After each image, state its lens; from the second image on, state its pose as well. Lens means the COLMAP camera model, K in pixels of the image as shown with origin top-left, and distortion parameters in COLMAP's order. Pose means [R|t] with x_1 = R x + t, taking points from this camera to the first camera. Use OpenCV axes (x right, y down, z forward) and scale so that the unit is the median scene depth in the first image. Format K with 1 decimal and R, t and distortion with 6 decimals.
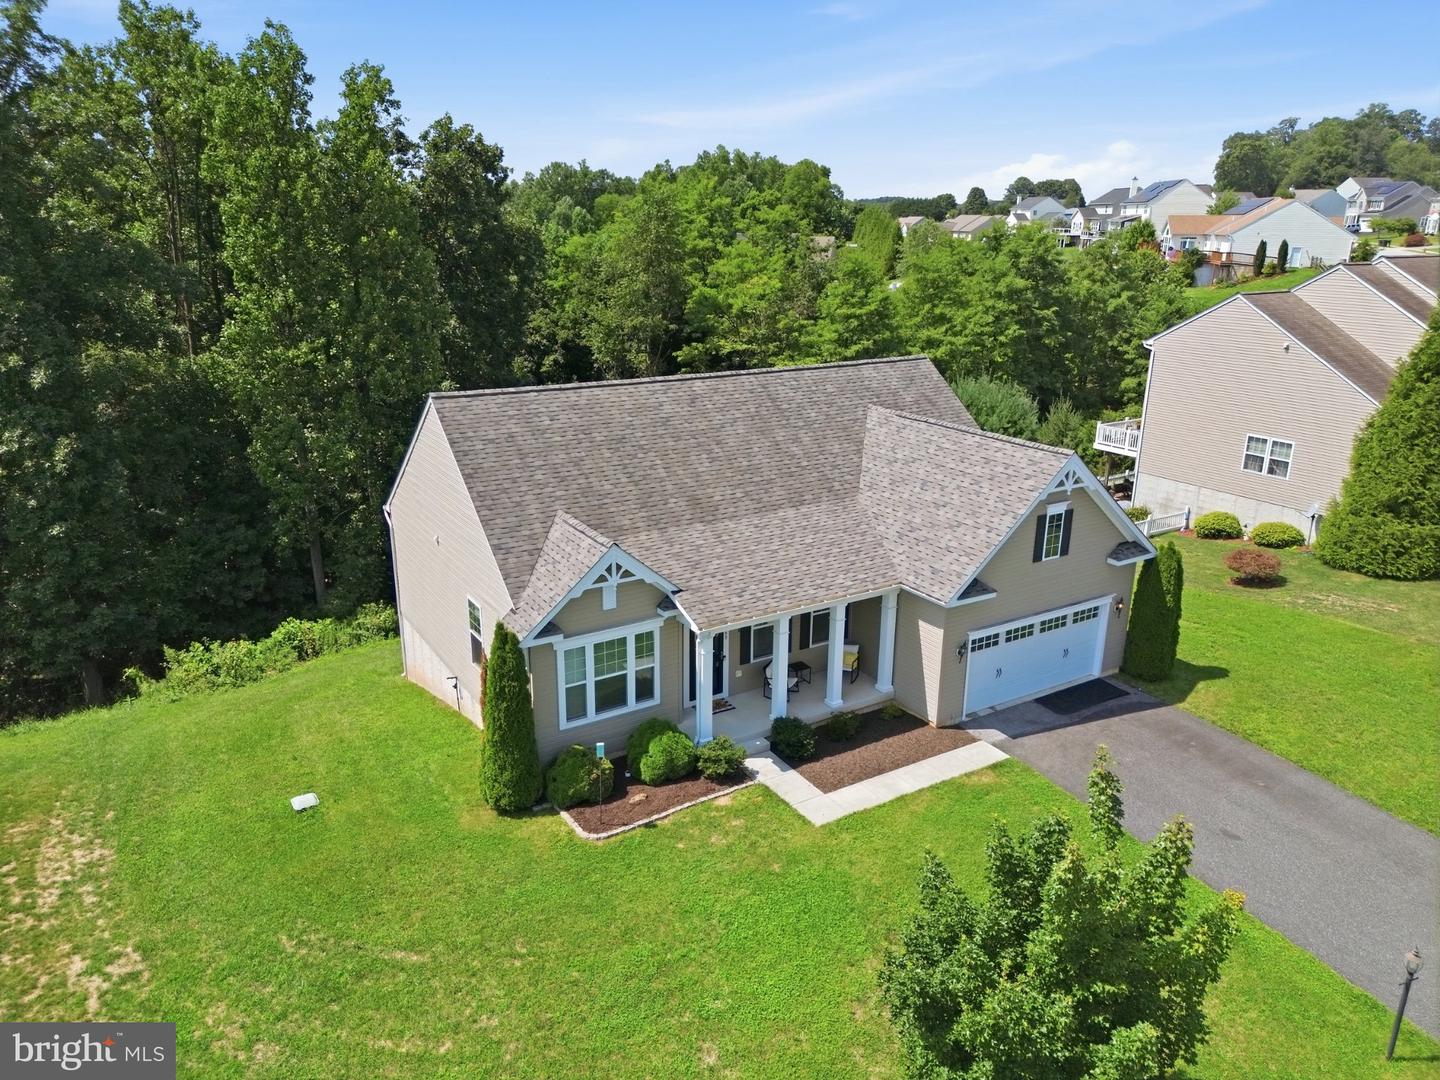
lens RADIAL K [[1020.4, 0, 720.0], [0, 1020.4, 540.0], [0, 0, 1]] dist [0.062053, -0.059949]
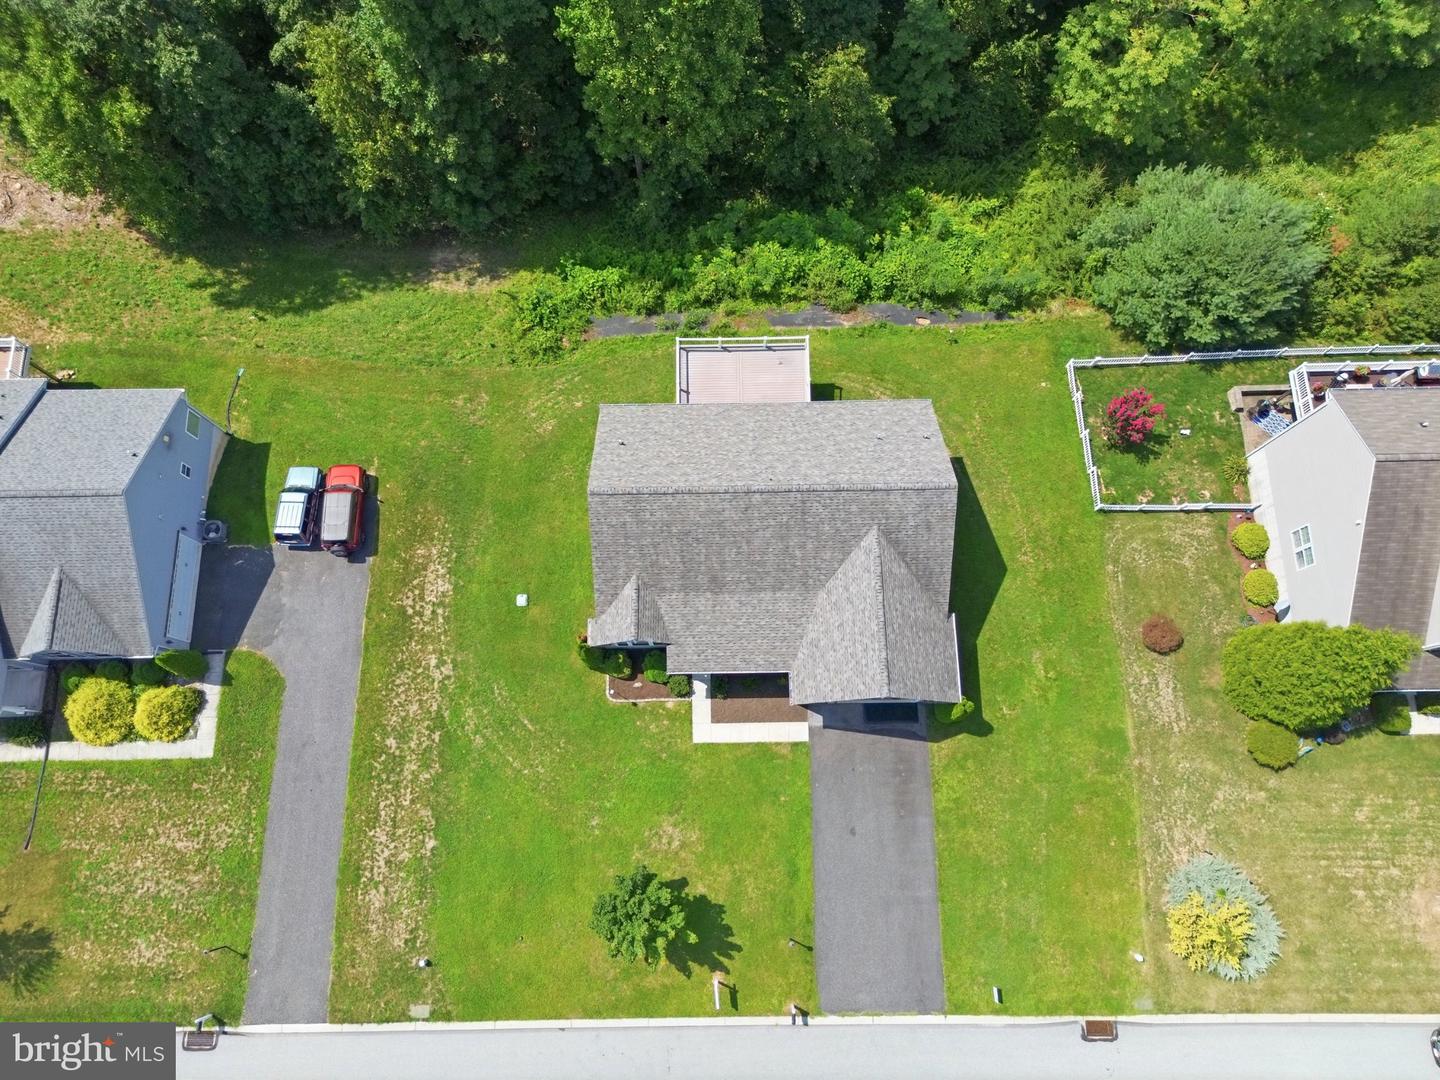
lens RADIAL K [[1020.4, 0, 720.0], [0, 1020.4, 540.0], [0, 0, 1]] dist [0.062053, -0.059949]
pose [[0.858219, 0.493668, -0.140540, 0.211581], [-0.141982, 0.491447, 0.859256, -1.683412], [0.493255, -0.717476, 0.491861, 0.178125]]
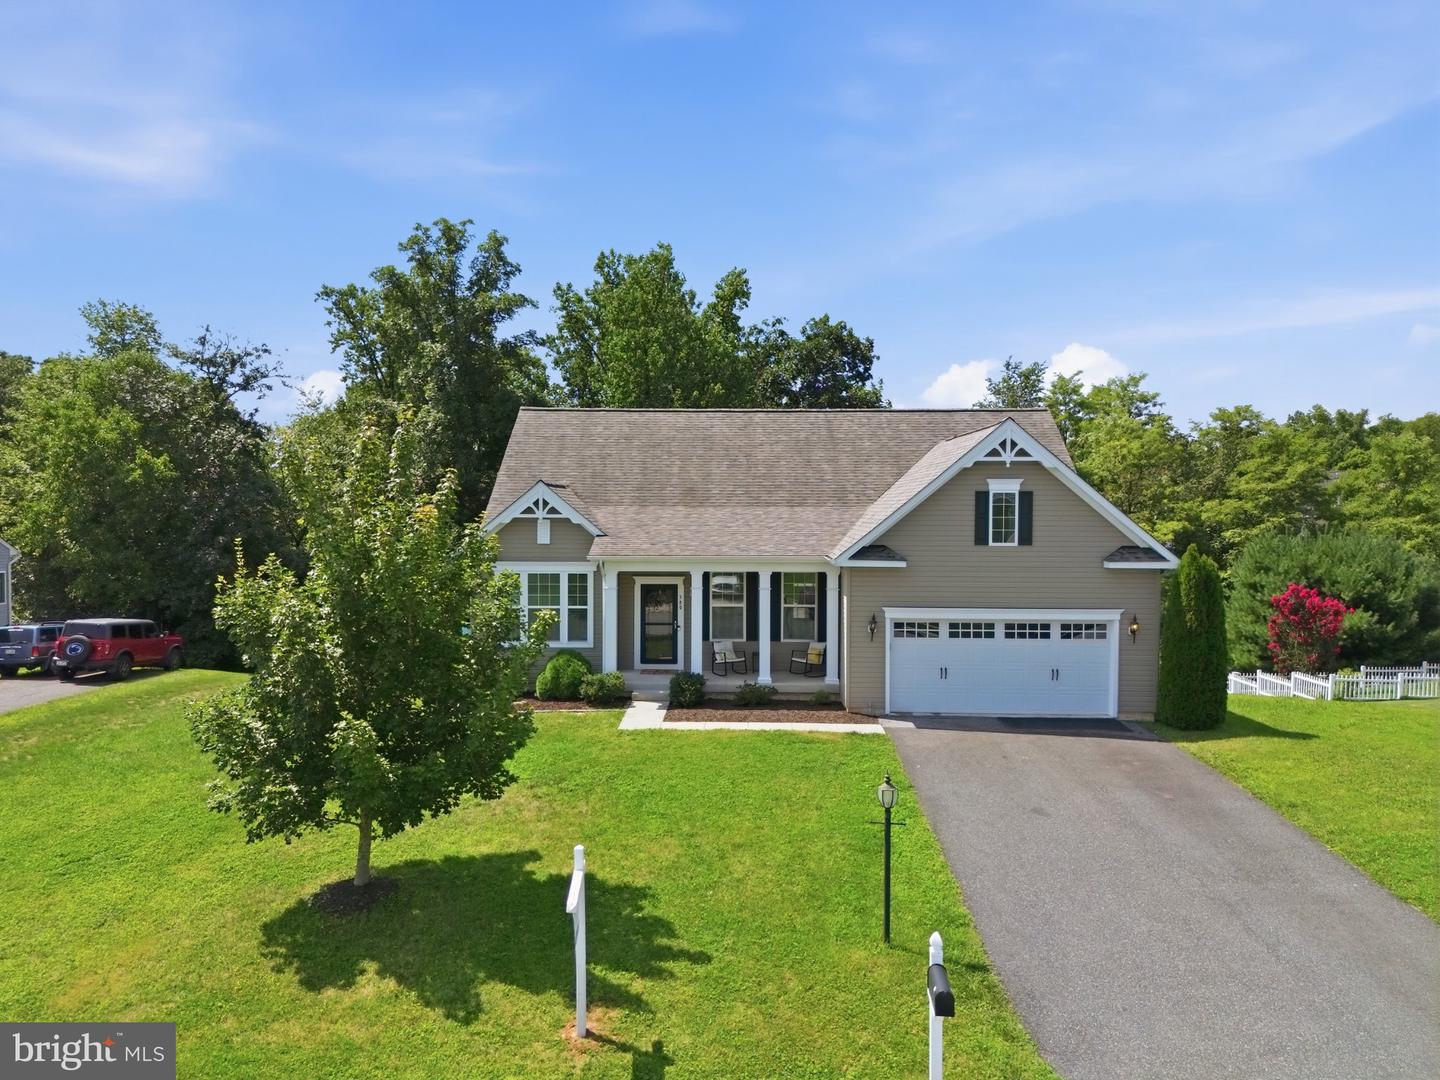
lens RADIAL K [[1020.4, 0, 720.0], [0, 1020.4, 540.0], [0, 0, 1]] dist [0.062053, -0.059949]
pose [[0.837410, 0.011767, -0.546449, 0.623366], [-0.161413, 0.960502, -0.226676, 0.264735], [0.522198, 0.278024, 0.806233, 0.156631]]
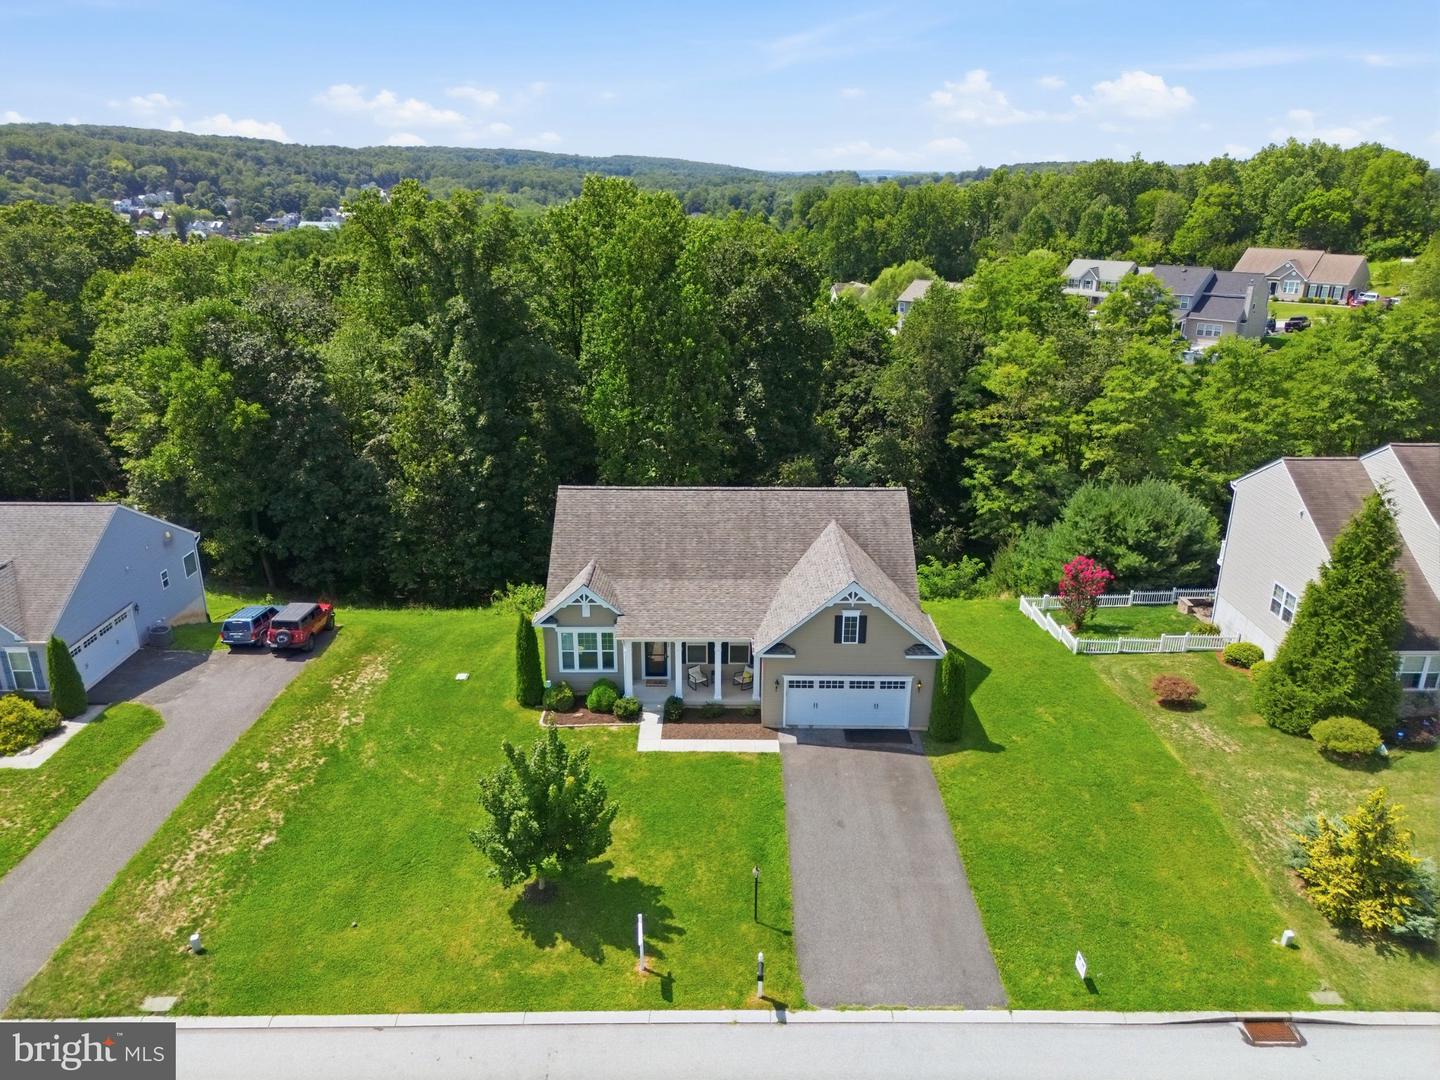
lens RADIAL K [[1020.4, 0, 720.0], [0, 1020.4, 540.0], [0, 0, 1]] dist [0.062053, -0.059949]
pose [[0.849041, 0.172648, -0.499322, 0.946639], [-0.155481, 0.984898, 0.076165, -0.237086], [0.504931, 0.012968, 0.863062, -0.489593]]
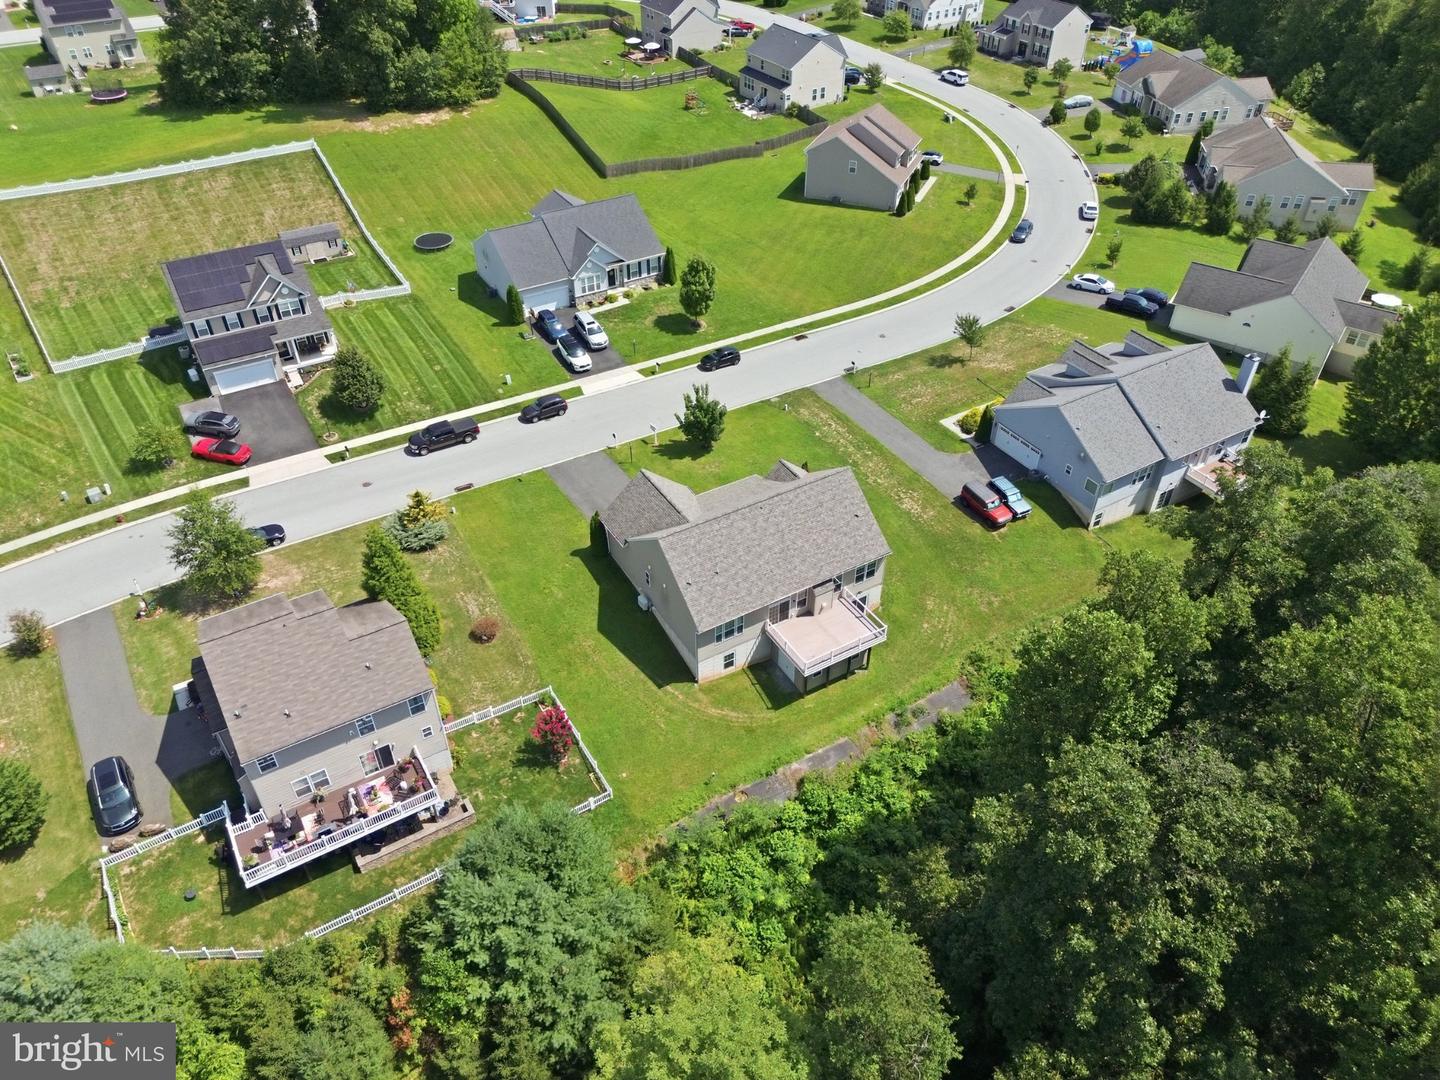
lens RADIAL K [[1020.4, 0, 720.0], [0, 1020.4, 540.0], [0, 0, 1]] dist [0.062053, -0.059949]
pose [[-0.999864, -0.015161, 0.006418, 0.077270], [-0.002834, 0.542547, 0.840021, -2.590479], [-0.016218, 0.839889, -0.542516, 2.860961]]
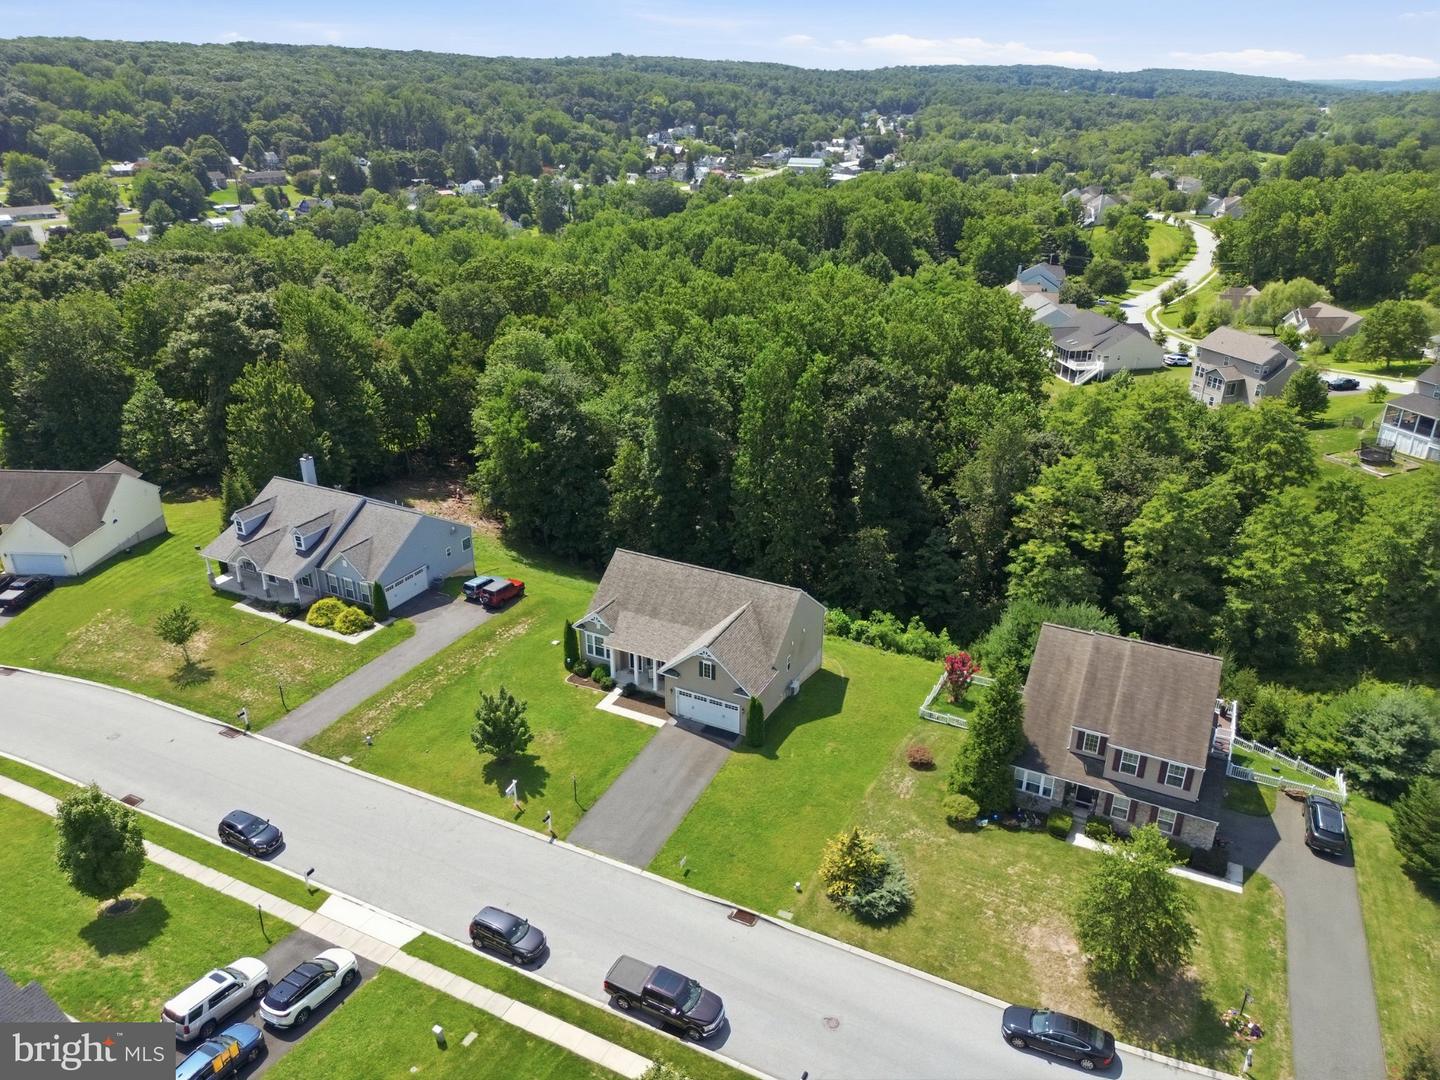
lens RADIAL K [[1020.4, 0, 720.0], [0, 1020.4, 540.0], [0, 0, 1]] dist [0.062053, -0.059949]
pose [[0.523053, 0.342094, -0.780632, 2.479592], [-0.255808, 0.936697, 0.239084, -1.051121], [0.813005, 0.074638, 0.577453, -0.638335]]
